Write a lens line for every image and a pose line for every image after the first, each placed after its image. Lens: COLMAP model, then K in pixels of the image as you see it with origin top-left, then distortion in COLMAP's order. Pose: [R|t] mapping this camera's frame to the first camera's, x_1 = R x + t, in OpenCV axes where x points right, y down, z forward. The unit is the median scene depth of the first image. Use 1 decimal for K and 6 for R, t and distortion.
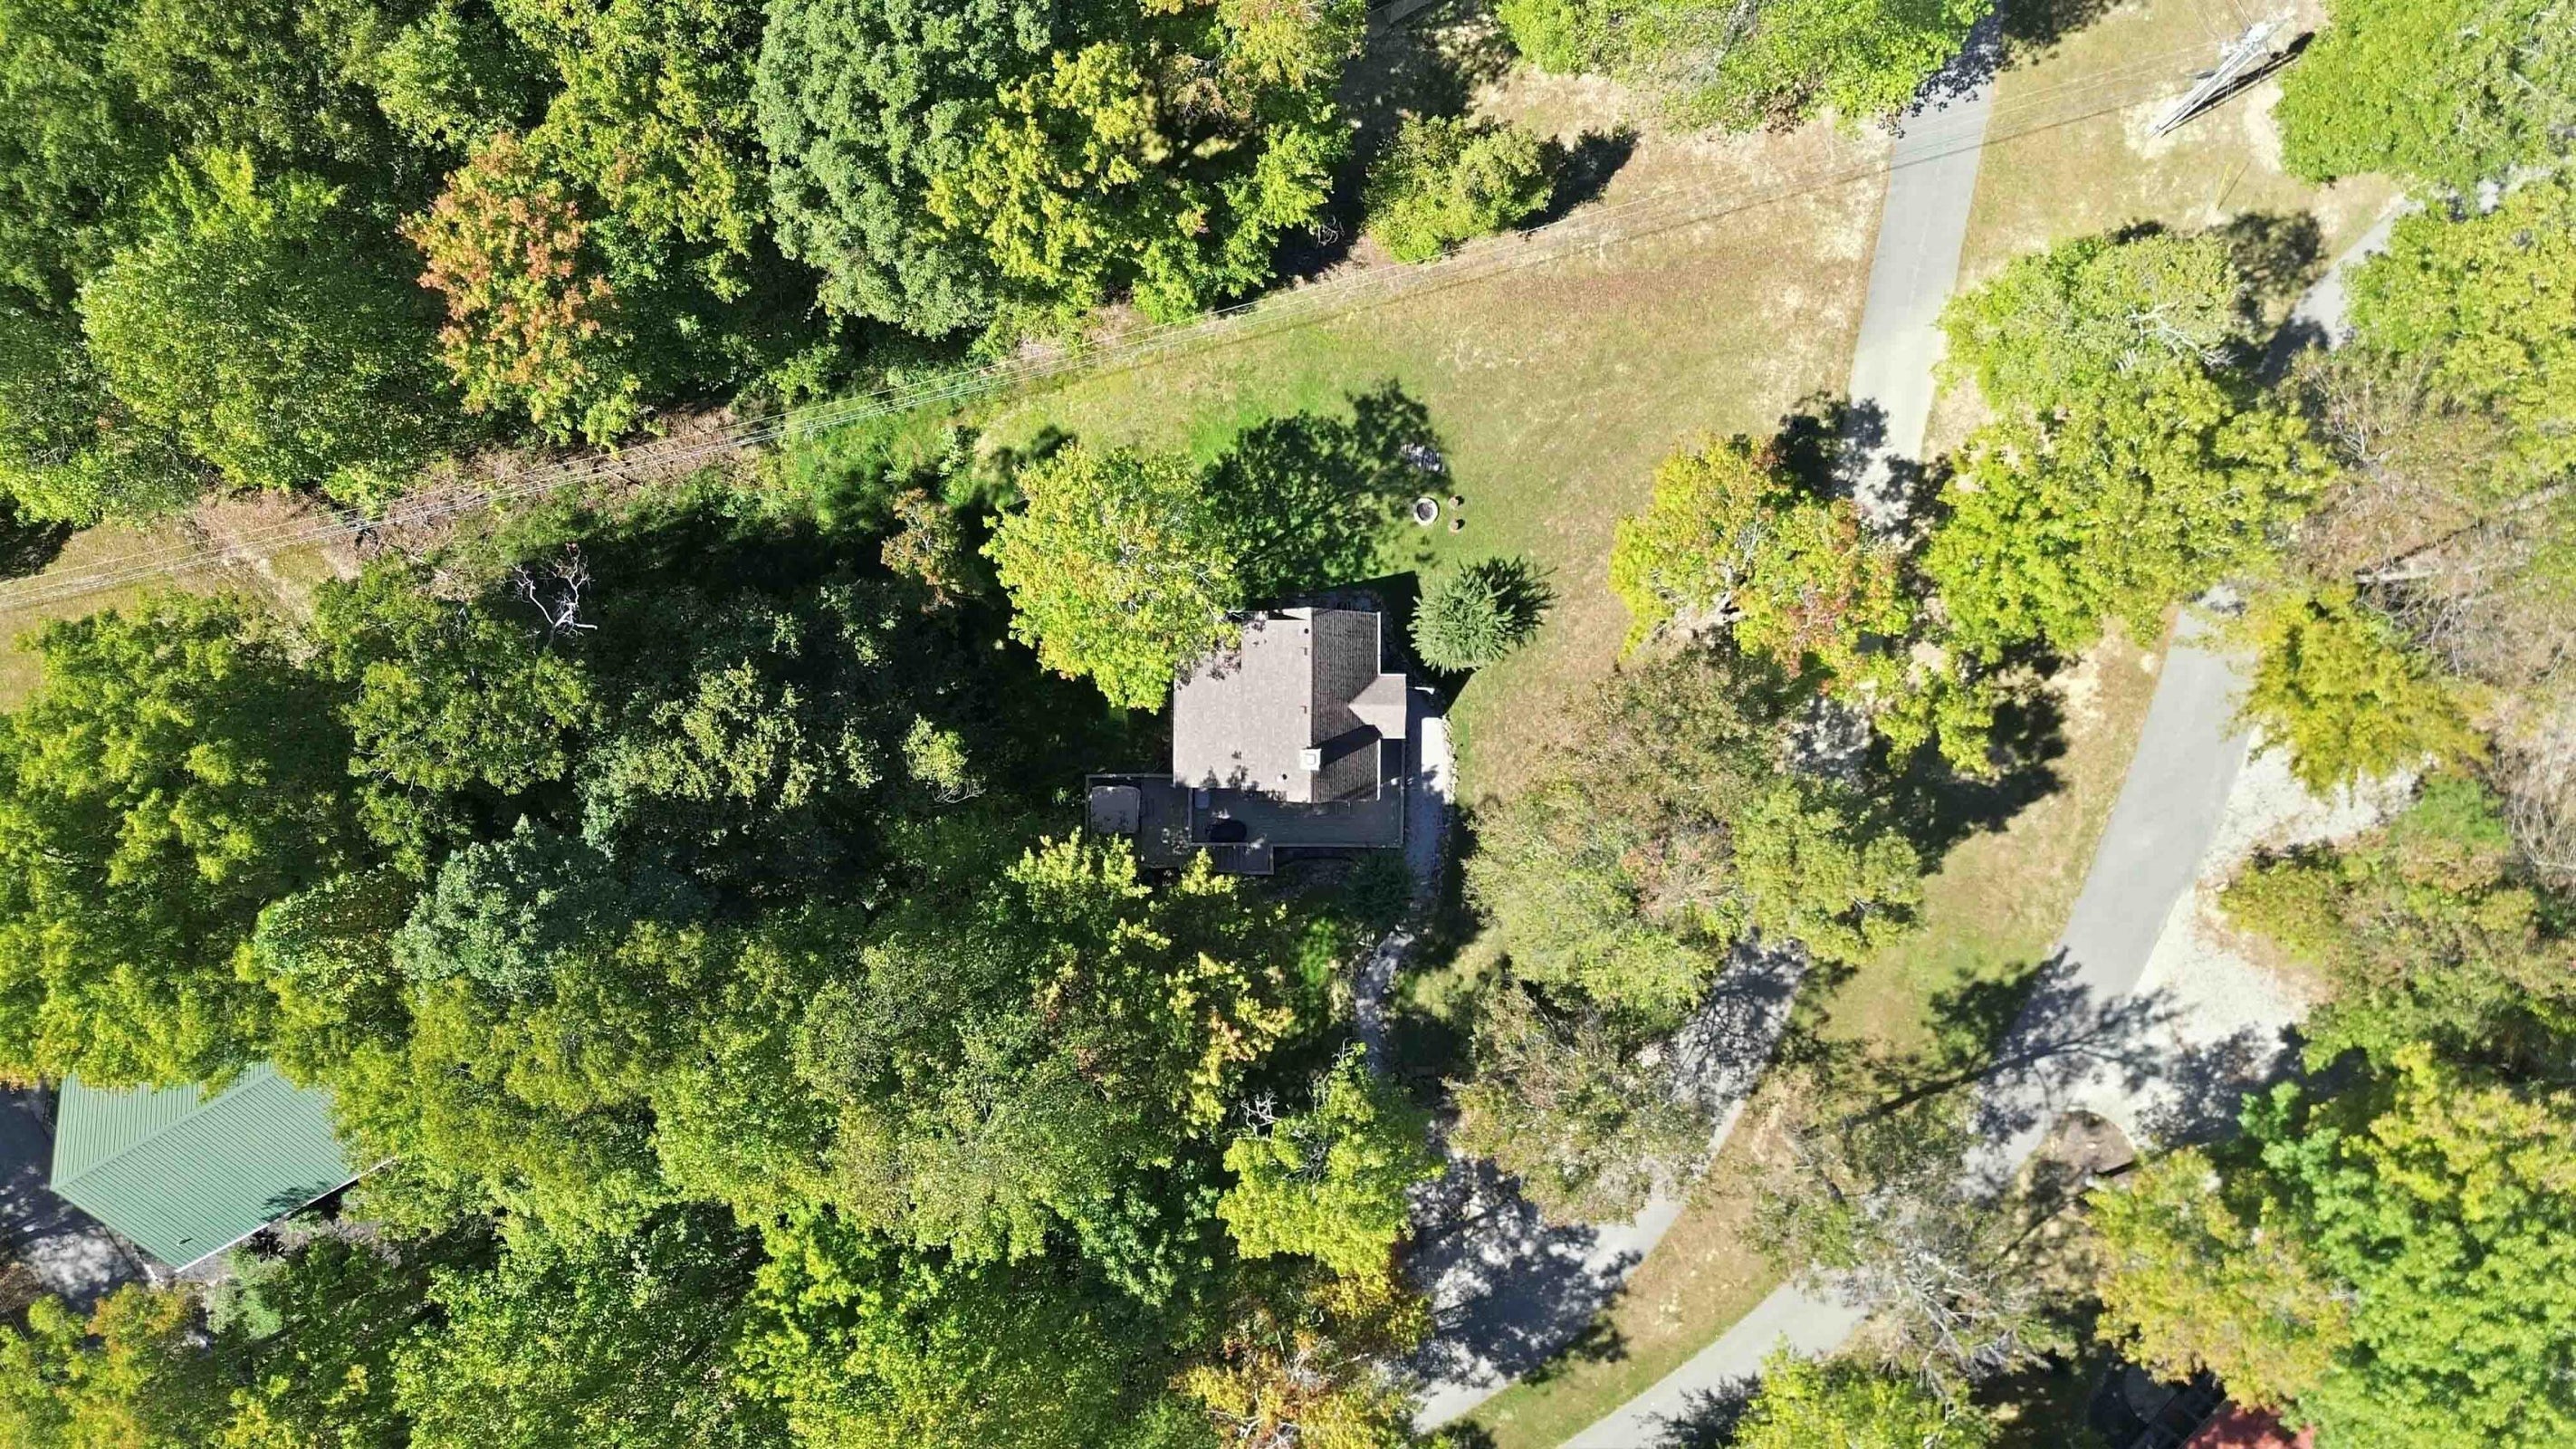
lens RADIAL K [[1815.1, 0, 1252.0], [0, 1815.1, 730.8], [0, 0, 1]] dist [0.013949, 0.000602]
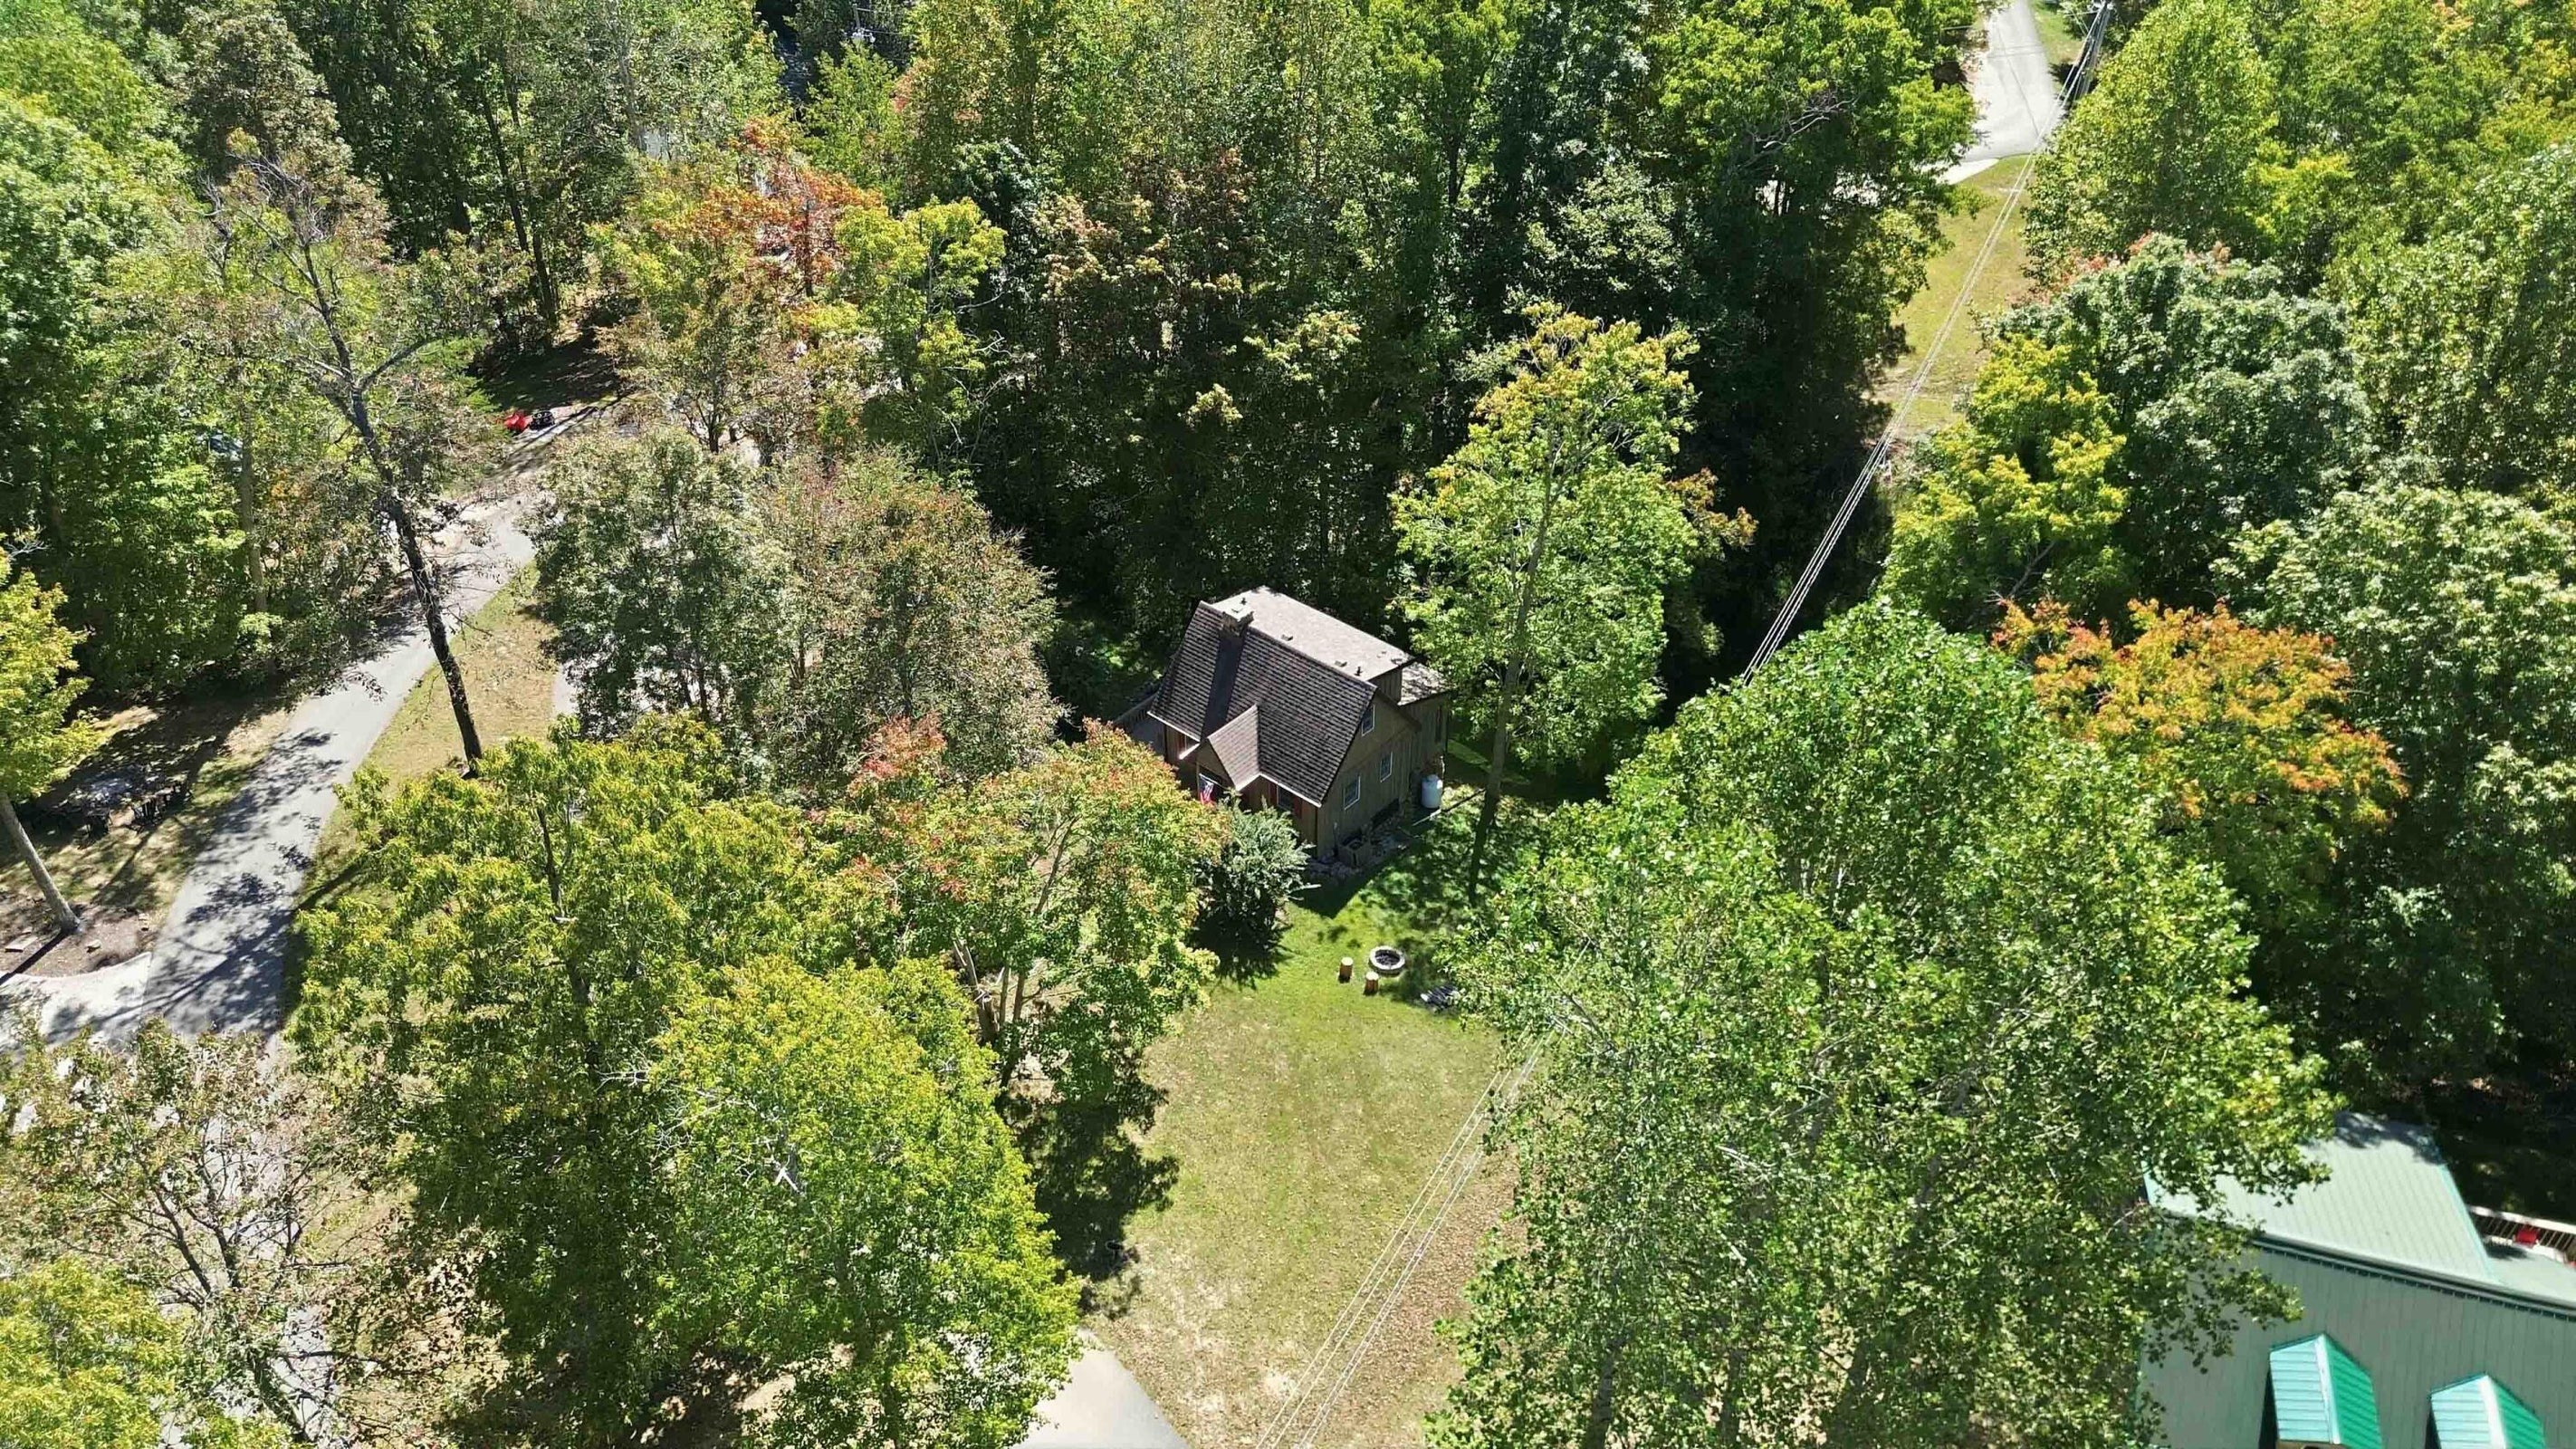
lens RADIAL K [[1815.1, 0, 1252.0], [0, 1815.1, 730.8], [0, 0, 1]] dist [0.013949, 0.000602]
pose [[-0.655989, 0.480349, -0.582189, 0.519984], [-0.754397, -0.392995, 0.525776, -0.434953], [0.023758, 0.784104, 0.620174, 0.490177]]
